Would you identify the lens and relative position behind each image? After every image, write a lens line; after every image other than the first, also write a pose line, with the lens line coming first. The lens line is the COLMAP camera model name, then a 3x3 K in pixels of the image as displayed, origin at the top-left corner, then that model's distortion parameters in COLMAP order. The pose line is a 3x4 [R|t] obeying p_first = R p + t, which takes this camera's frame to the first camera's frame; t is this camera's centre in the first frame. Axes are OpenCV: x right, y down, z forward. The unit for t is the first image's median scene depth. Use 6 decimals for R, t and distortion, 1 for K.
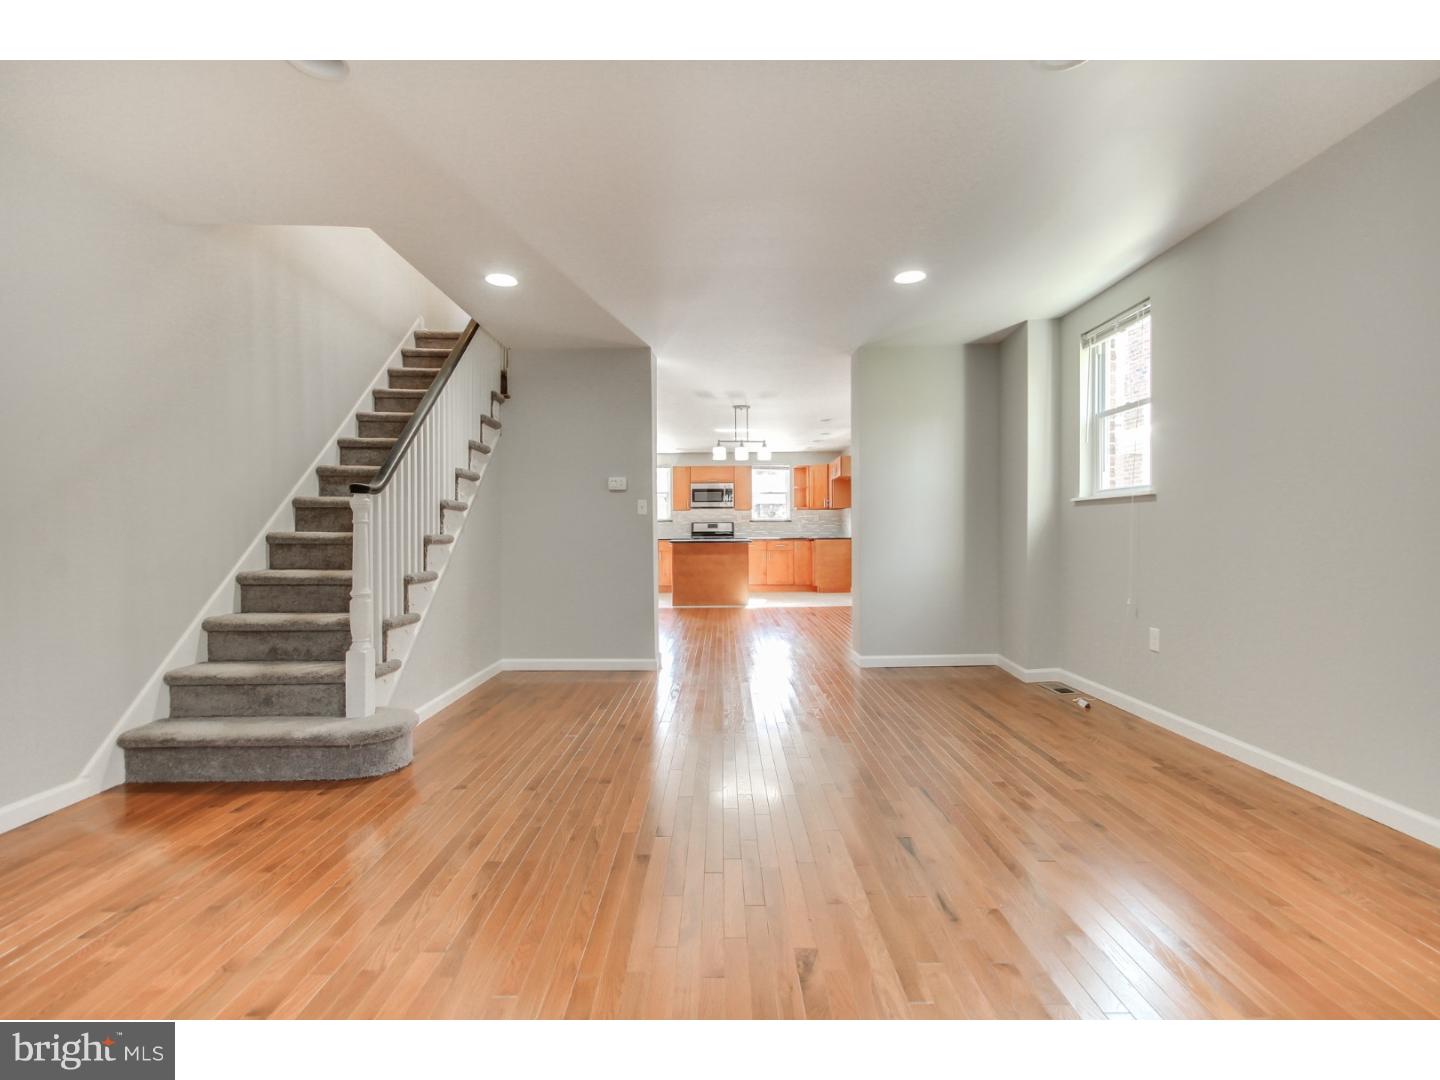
lens RADIAL K [[675.1, 0, 717.6], [0, 675.1, 533.7], [0, 0, 1]] dist [0.008081, -0.000461]
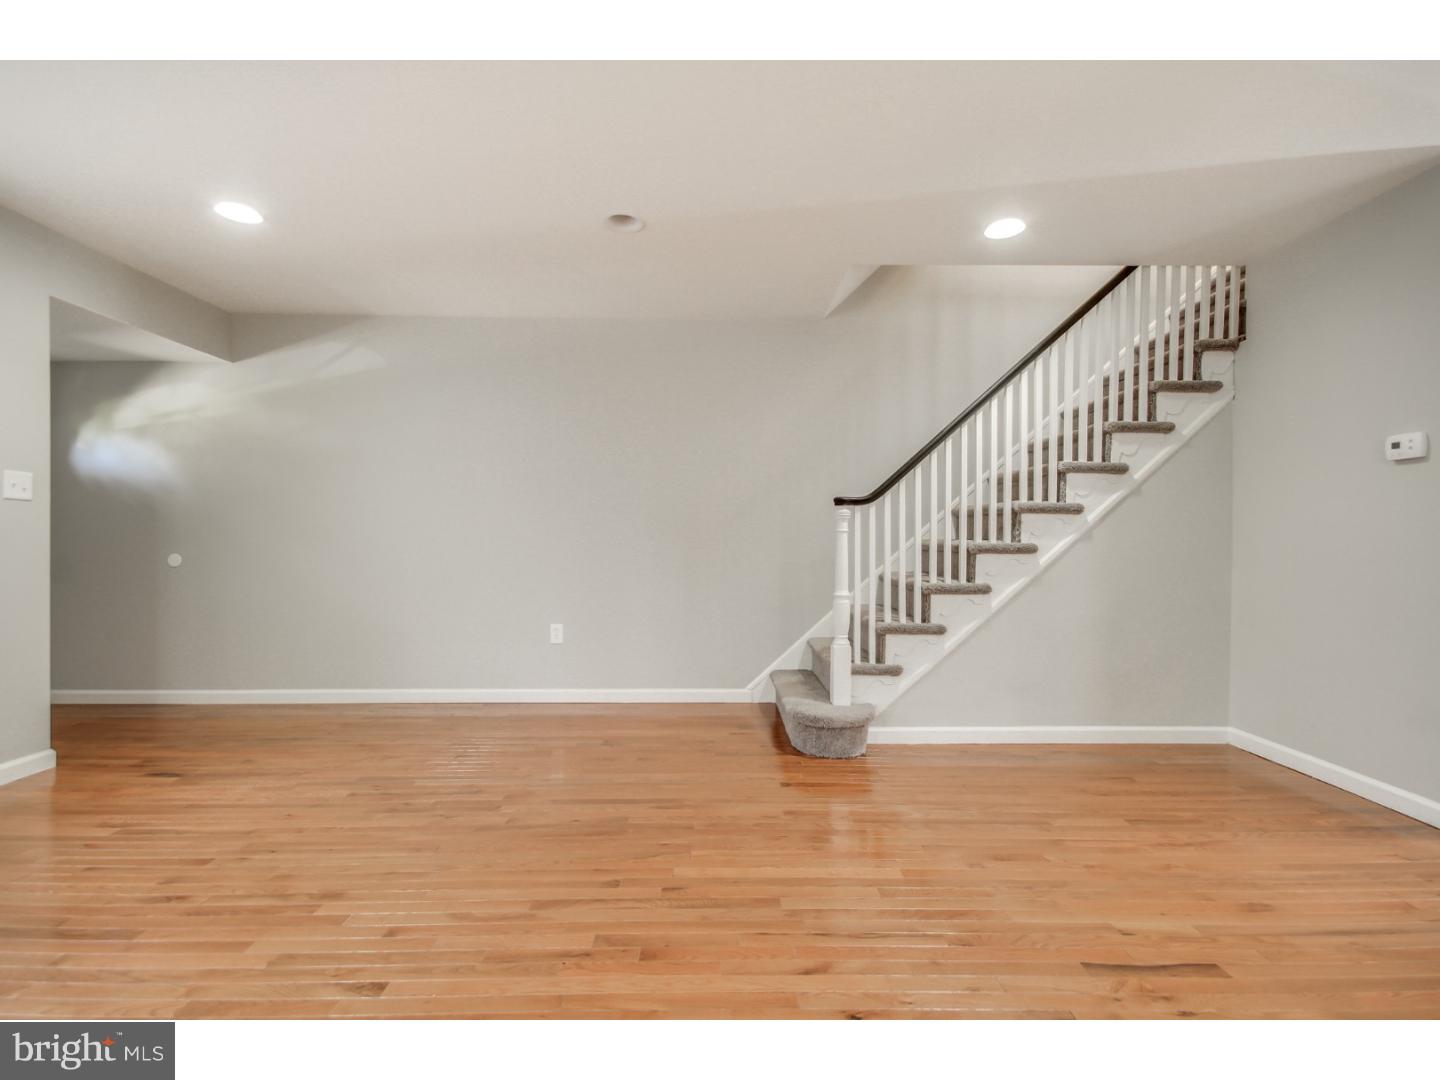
lens RADIAL K [[667.4, 0, 730.9], [0, 667.4, 545.4], [0, 0, 1]] dist [0.014413, -0.004268]
pose [[0.019421, 0.013477, -0.999721, 0.347577], [-0.003591, 0.999904, 0.013410, -0.004582], [0.999805, 0.003329, 0.019468, 0.479541]]
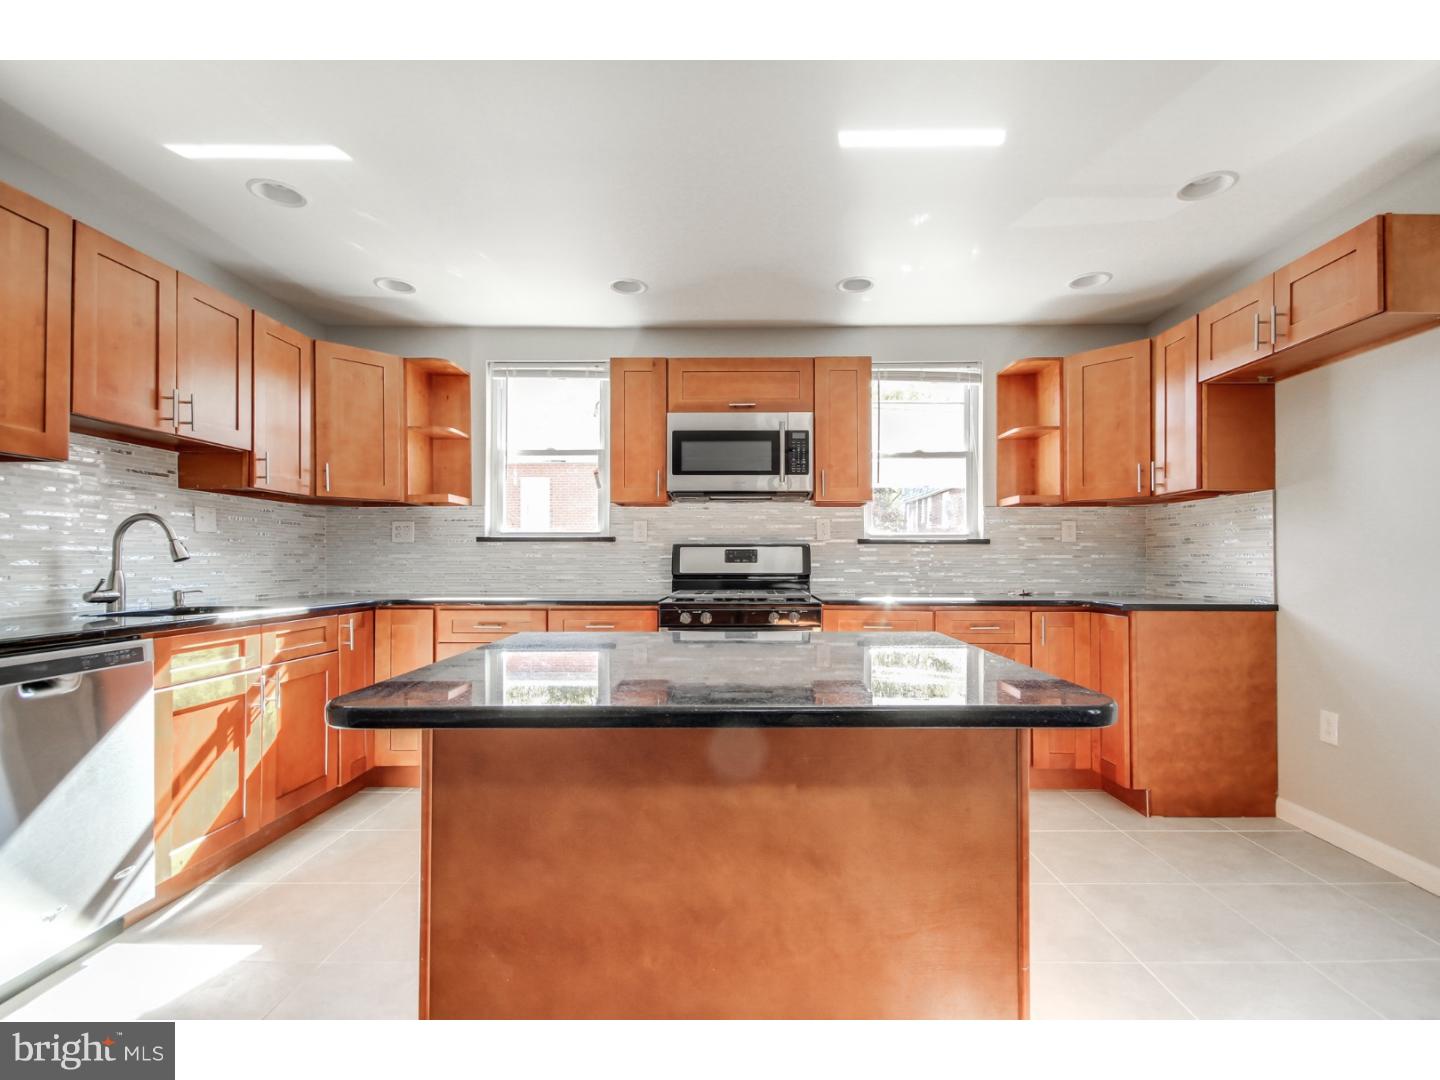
lens RADIAL K [[667.4, 0, 738.3], [0, 667.4, 560.1], [0, 0, 1]] dist [0.014413, -0.004268]
pose [[0.999963, 0.005445, -0.006627, -0.014677], [-0.005460, 0.999983, -0.002158, -0.020561], [0.006615, 0.002194, 0.999976, 1.606401]]
